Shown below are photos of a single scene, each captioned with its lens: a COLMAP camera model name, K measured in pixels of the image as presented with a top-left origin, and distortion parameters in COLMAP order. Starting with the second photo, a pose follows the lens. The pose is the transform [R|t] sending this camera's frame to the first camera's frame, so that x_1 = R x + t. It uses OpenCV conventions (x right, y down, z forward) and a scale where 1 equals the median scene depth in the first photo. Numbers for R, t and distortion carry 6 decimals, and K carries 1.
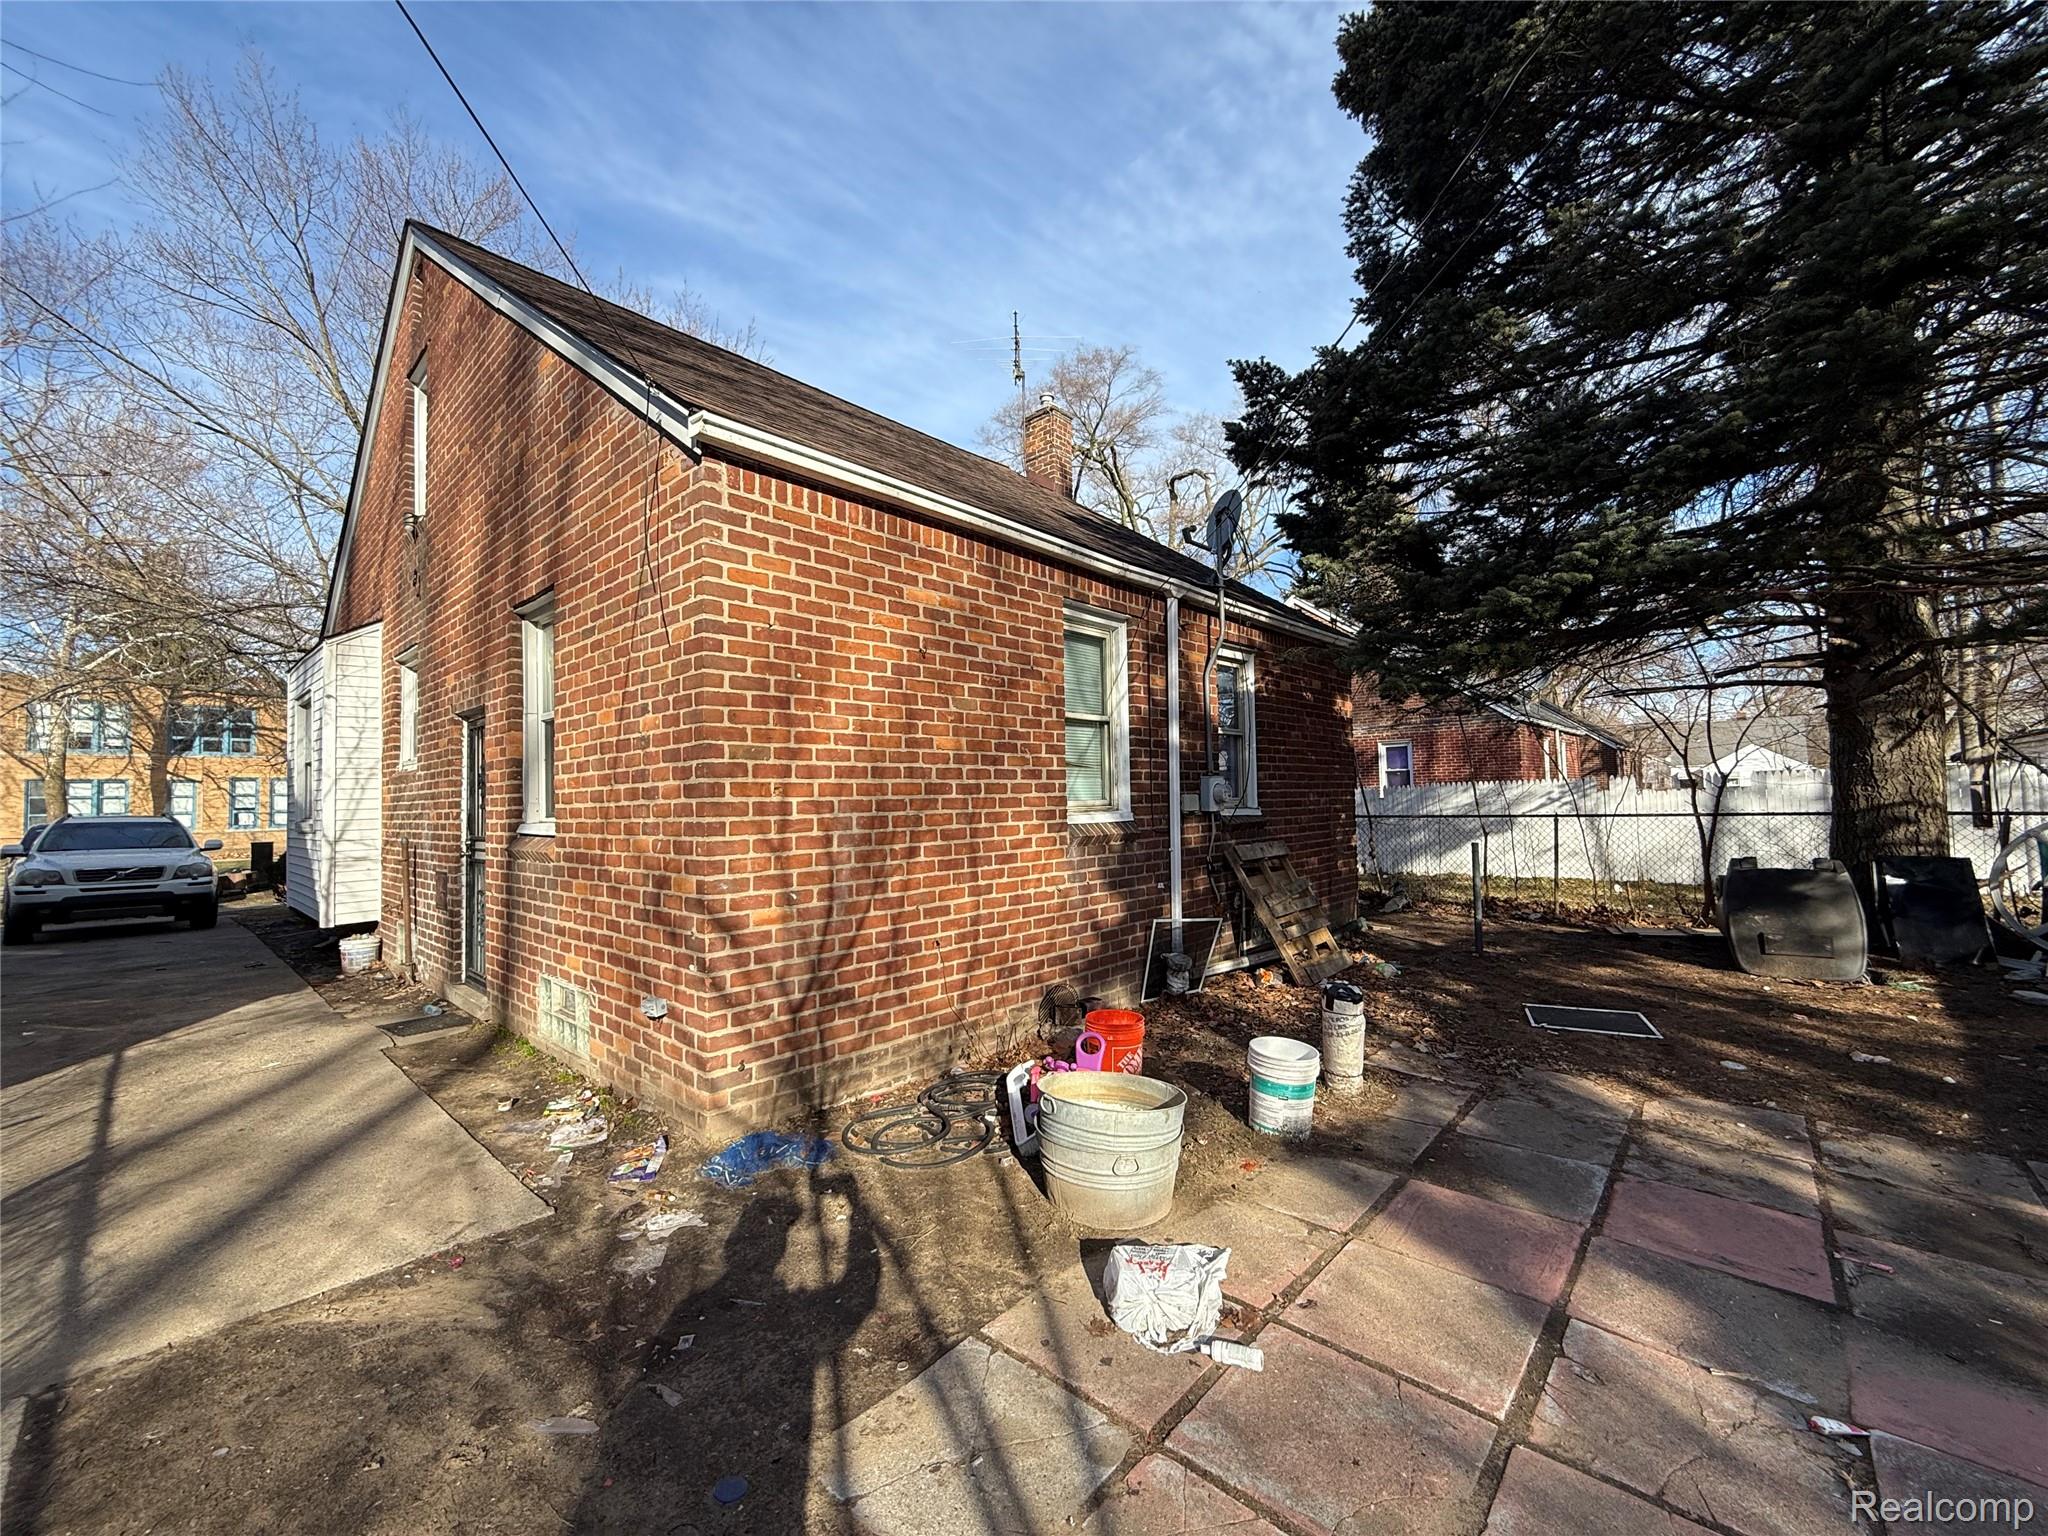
lens RADIAL K [[818.5, 0, 1025.2], [0, 818.5, 775.0], [0, 0, 1]] dist [-0.000378, 0.000129]
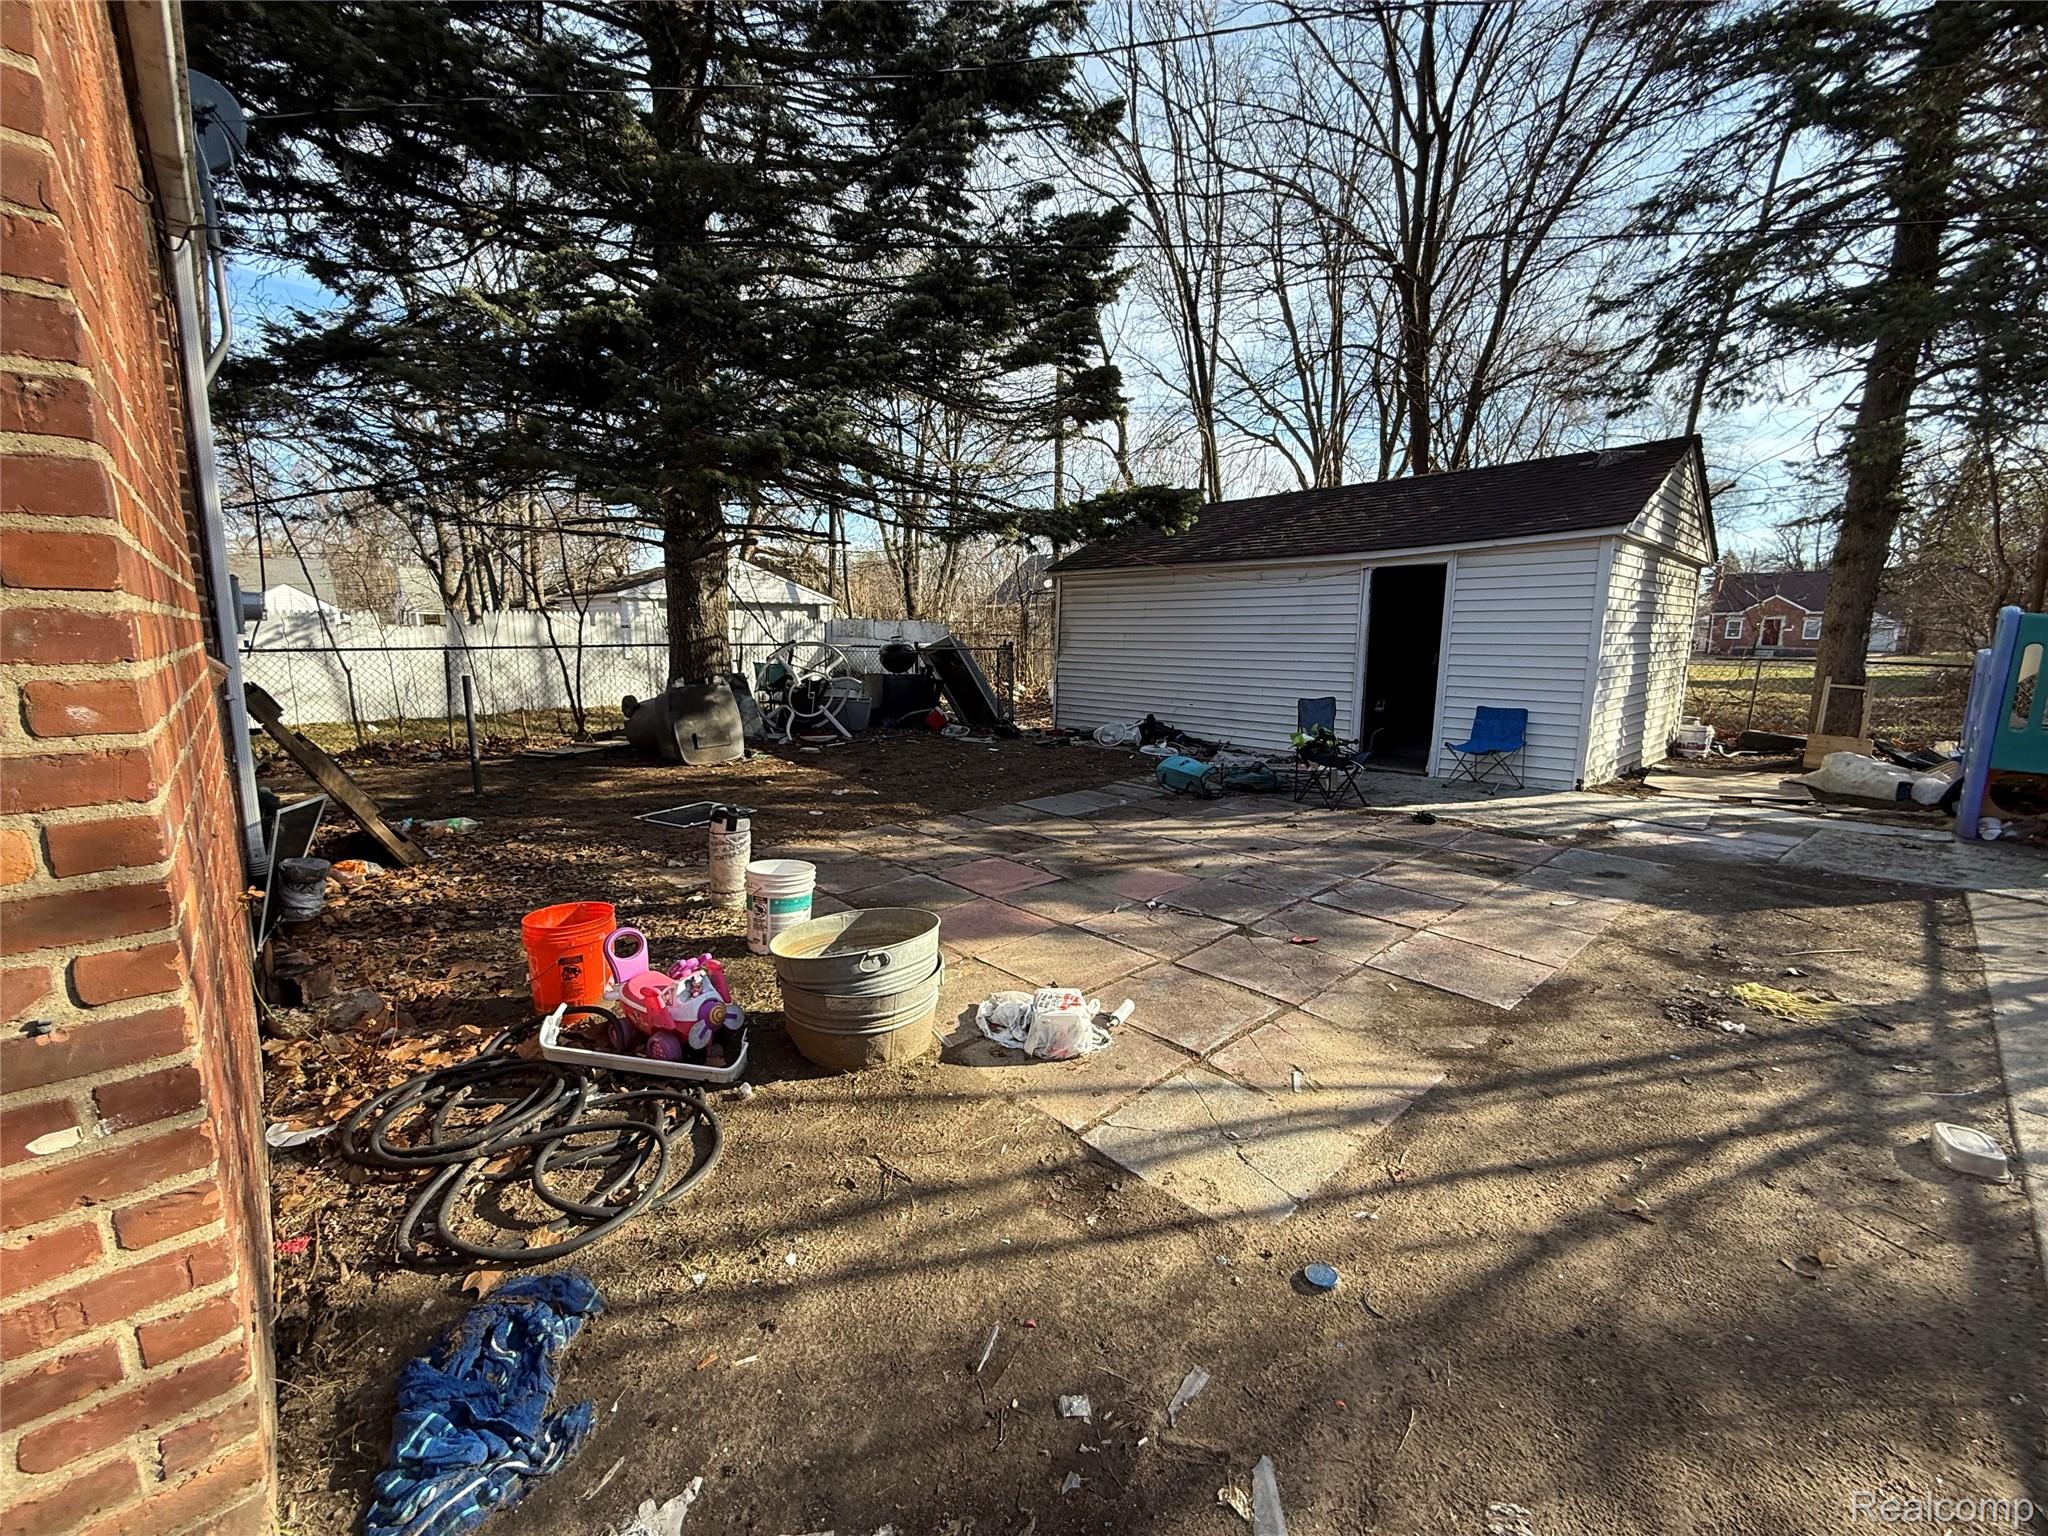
lens RADIAL K [[818.5, 0, 1023.6], [0, 818.5, 767.9], [0, 0, 1]] dist [-0.000378, 0.000129]
pose [[0.056680, -0.140984, 0.988388, -0.918053], [-0.037837, 0.988965, 0.143236, 0.091779], [-0.997675, -0.045516, 0.050720, 0.962049]]
